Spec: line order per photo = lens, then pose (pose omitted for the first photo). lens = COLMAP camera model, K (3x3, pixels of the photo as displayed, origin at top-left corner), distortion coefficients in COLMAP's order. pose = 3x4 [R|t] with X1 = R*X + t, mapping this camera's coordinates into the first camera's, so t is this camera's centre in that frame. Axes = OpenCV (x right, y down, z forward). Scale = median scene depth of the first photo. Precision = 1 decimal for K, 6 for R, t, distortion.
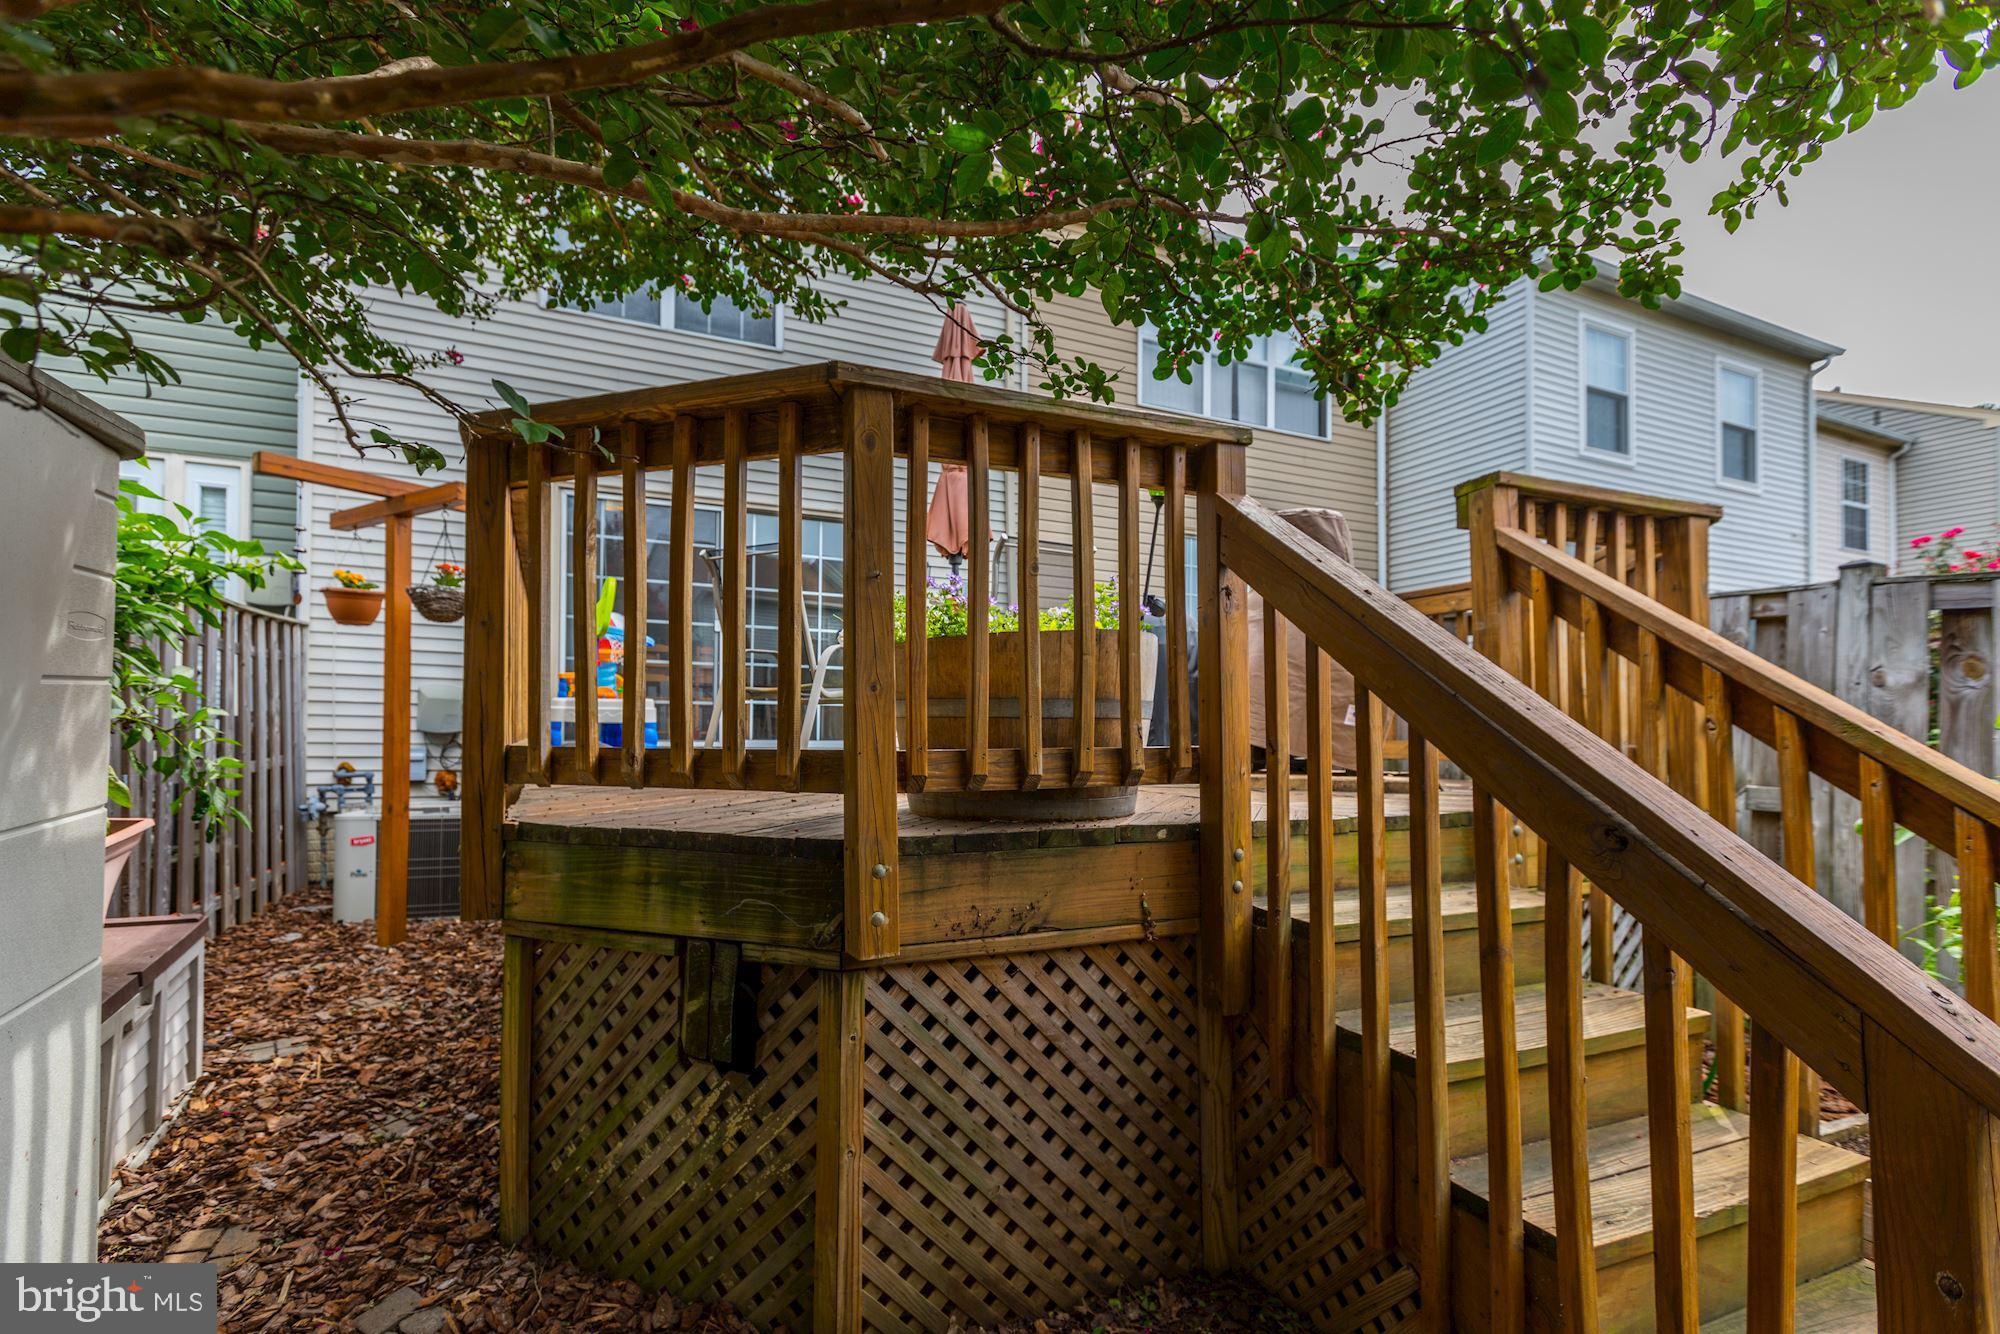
lens RADIAL K [[891.2, 0, 968.2], [0, 891.2, 723.9], [0, 0, 1]] dist [-0.002075, -0.000607]
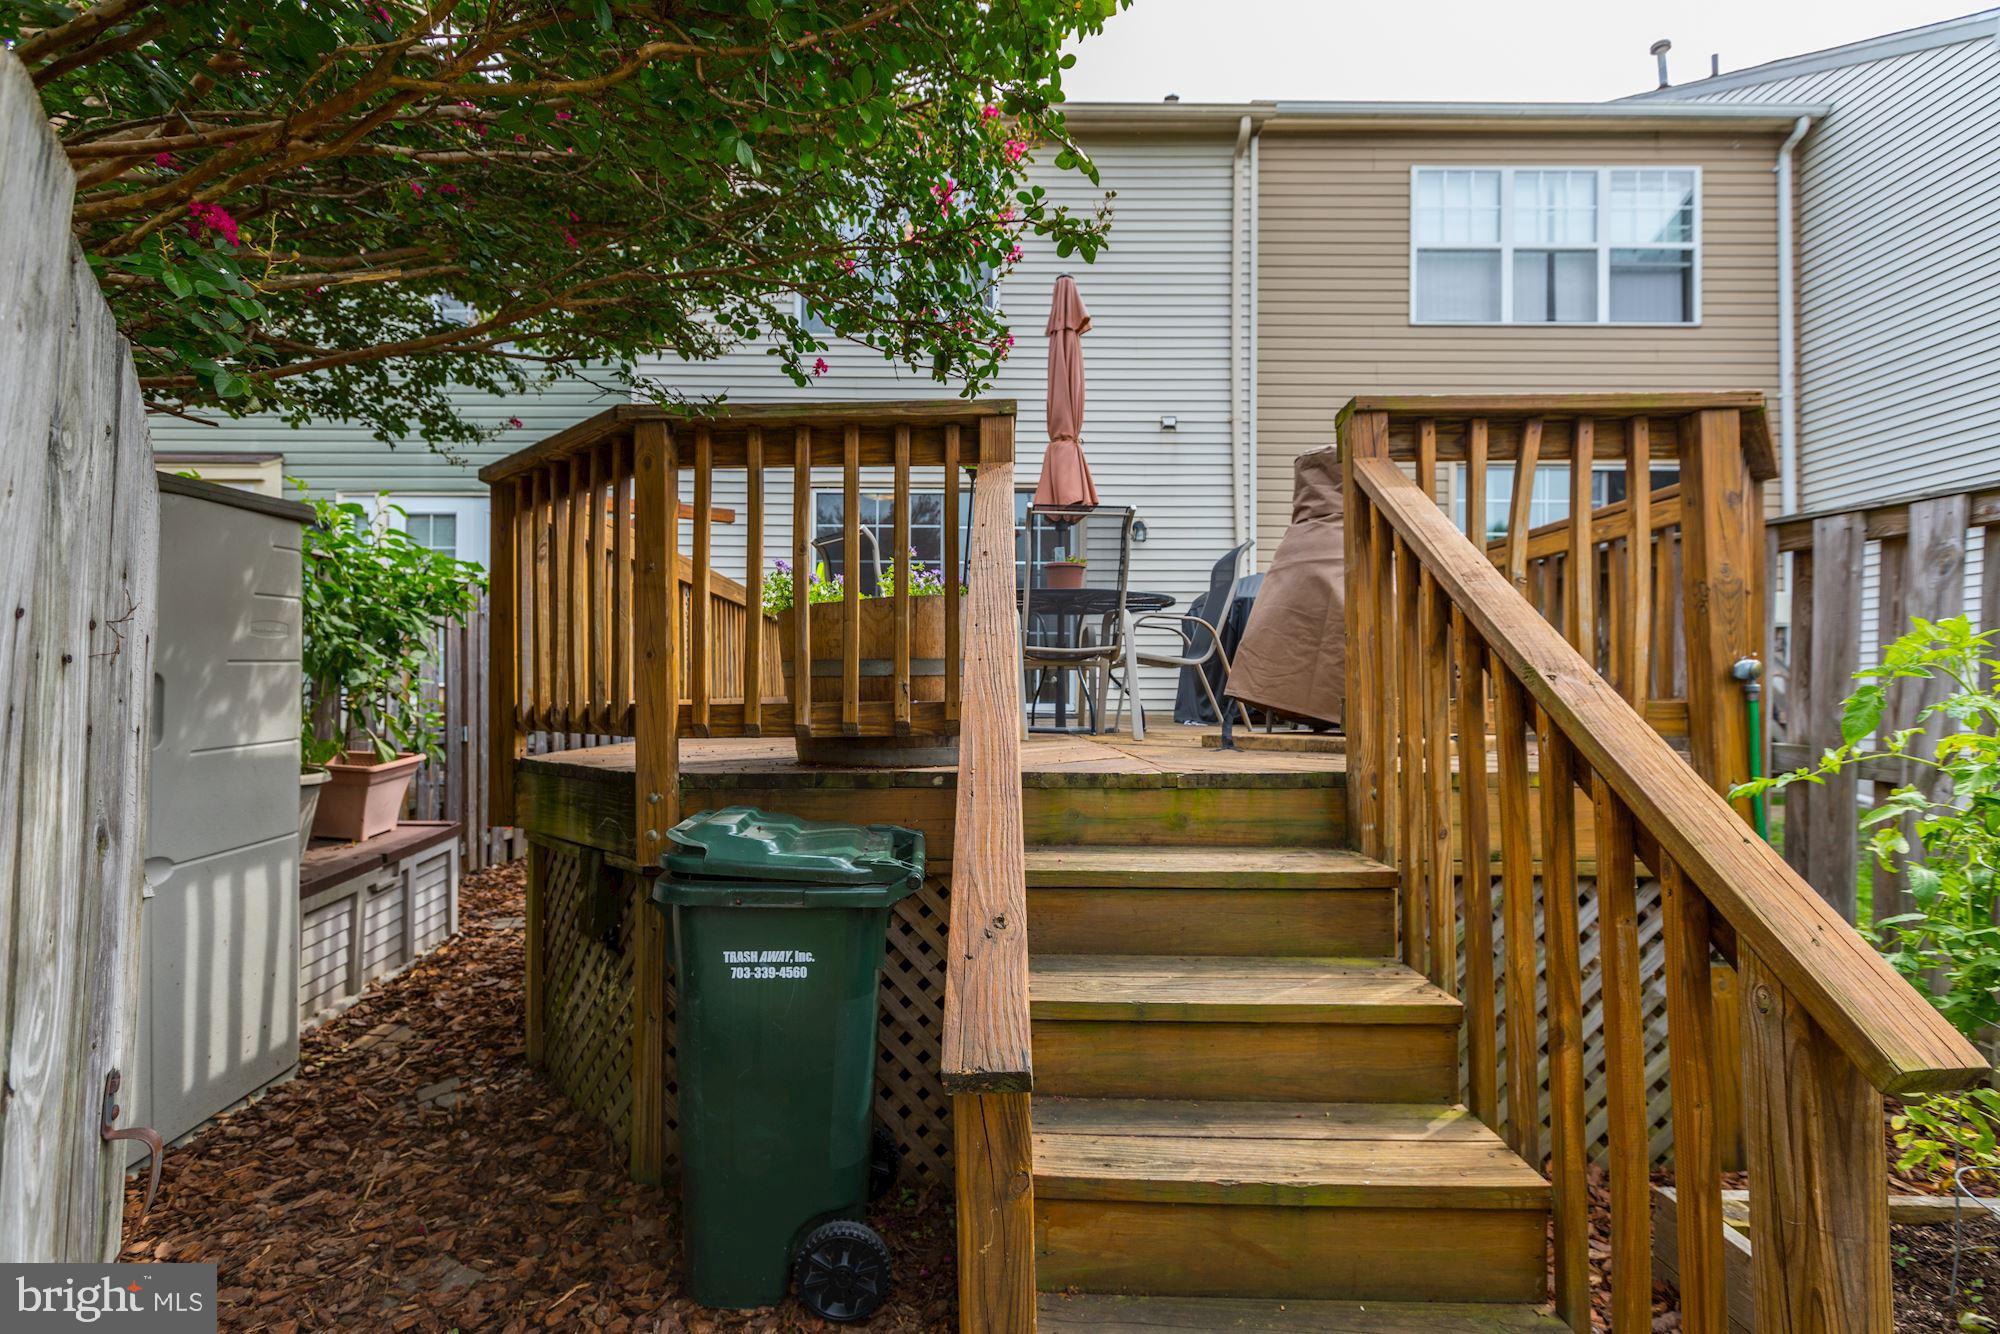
lens RADIAL K [[897.2, 0, 959.4], [0, 897.2, 691.8], [0, 0, 1]] dist [0.001994, -0.001396]
pose [[0.914820, -0.007608, -0.403791, 0.691781], [0.008853, 0.999960, 0.001215, 0.013575], [0.403765, -0.004687, 0.914851, -0.000597]]
